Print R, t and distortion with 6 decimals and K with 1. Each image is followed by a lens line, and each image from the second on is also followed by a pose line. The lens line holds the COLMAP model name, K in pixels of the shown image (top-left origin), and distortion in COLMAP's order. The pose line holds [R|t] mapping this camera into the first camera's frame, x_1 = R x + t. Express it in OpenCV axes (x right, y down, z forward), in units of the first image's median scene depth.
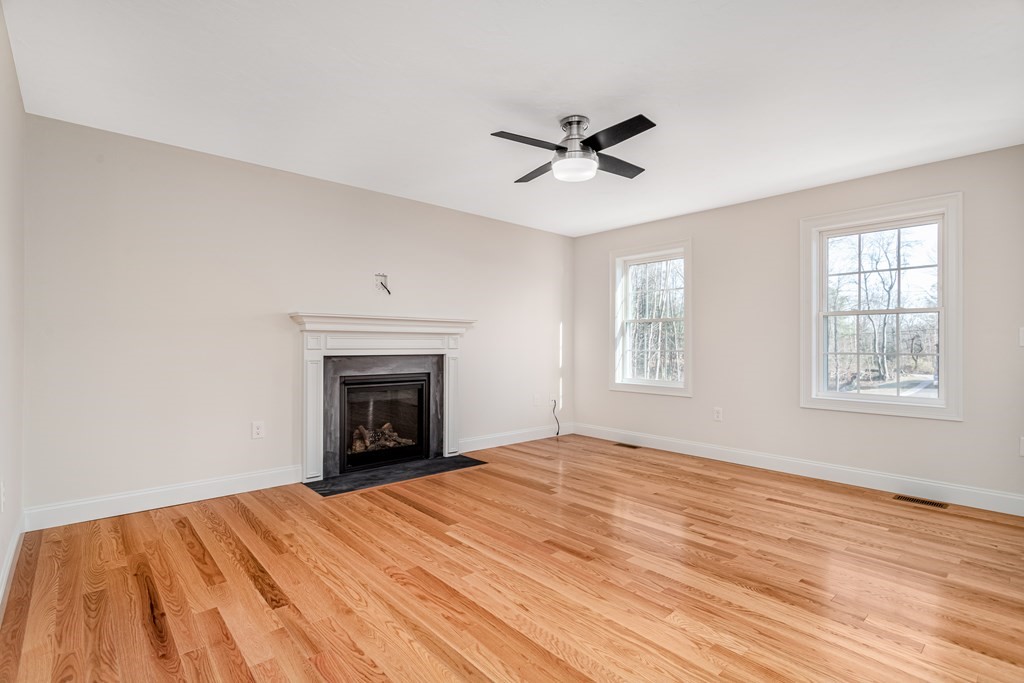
lens RADIAL K [[486.4, 0, 515.6], [0, 486.4, 345.6], [0, 0, 1]] dist [0.004378, -0.003914]
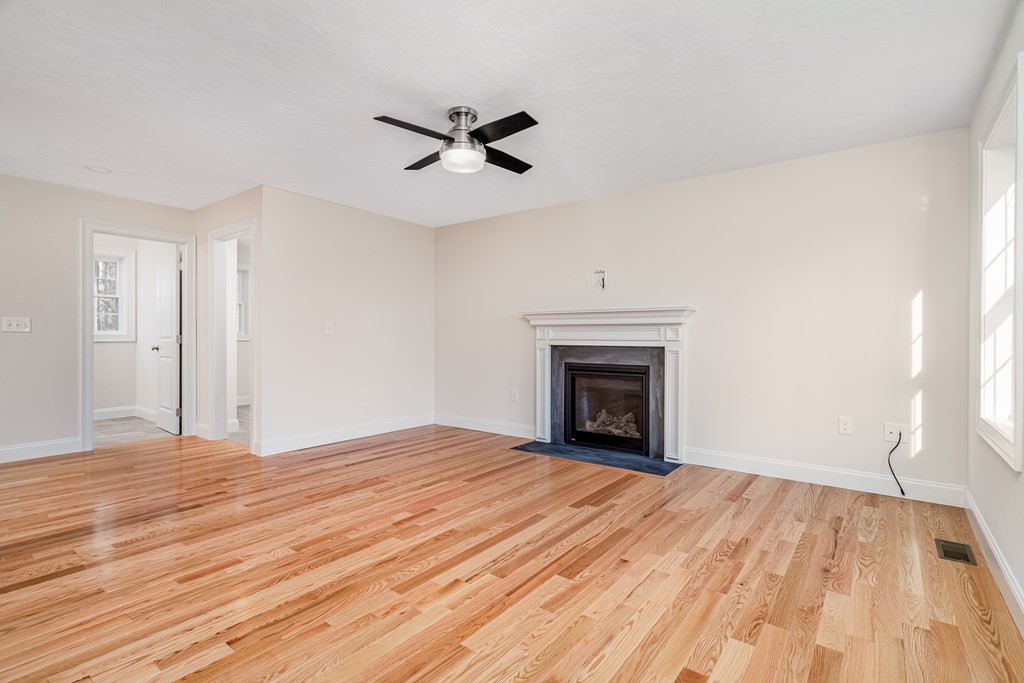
lens RADIAL K [[486.4, 0, 504.0], [0, 486.4, 335.5], [0, 0, 1]] dist [0.004378, -0.003914]
pose [[0.176623, -0.007678, -0.984249, 0.888570], [-0.004716, 0.999951, -0.008647, 0.008231], [0.984267, 0.006169, 0.176578, 0.710629]]
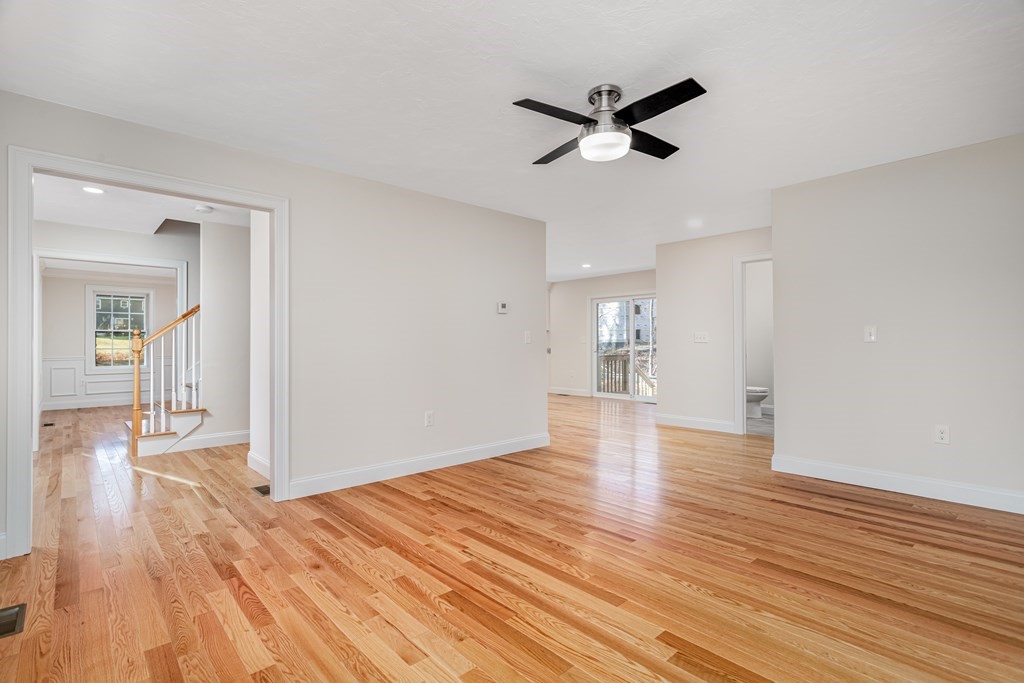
lens RADIAL K [[486.4, 0, 513.6], [0, 486.4, 343.7], [0, 0, 1]] dist [0.004378, -0.003914]
pose [[-0.999946, -0.001917, -0.010167, 0.234708], [-0.001923, 0.999998, 0.000588, -0.000250], [0.010165, 0.000607, -0.999948, 1.476395]]
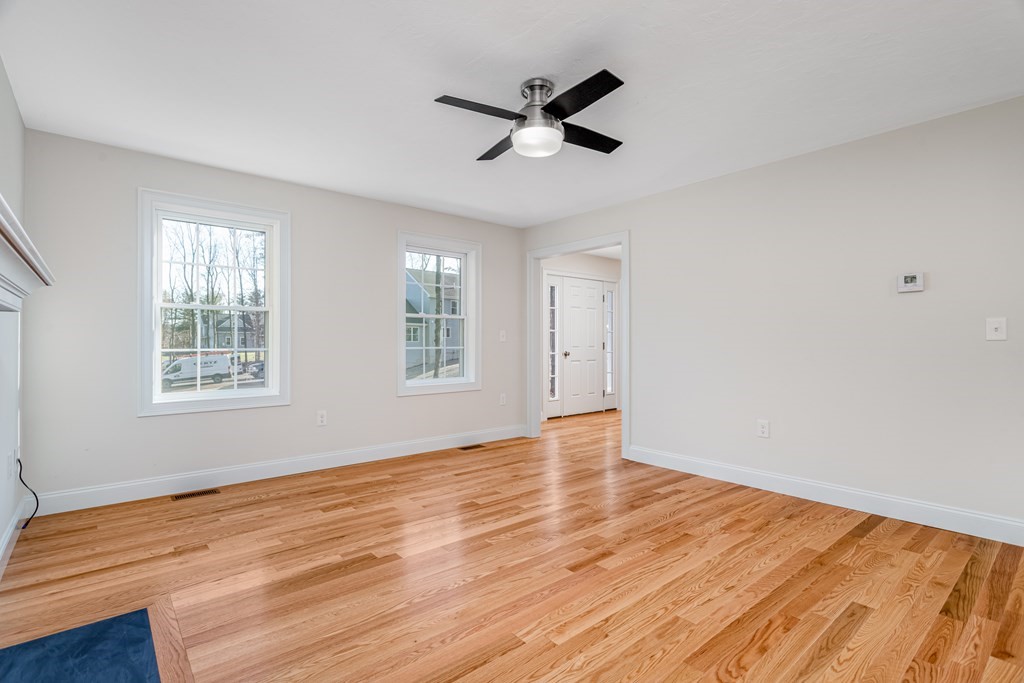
lens RADIAL K [[486.4, 0, 494.3], [0, 486.4, 334.8], [0, 0, 1]] dist [0.004378, -0.003914]
pose [[0.050056, 0.009874, 0.998698, -0.599175], [0.003836, 0.999942, -0.010078, -0.004193], [-0.998739, 0.004336, 0.050016, 0.810367]]
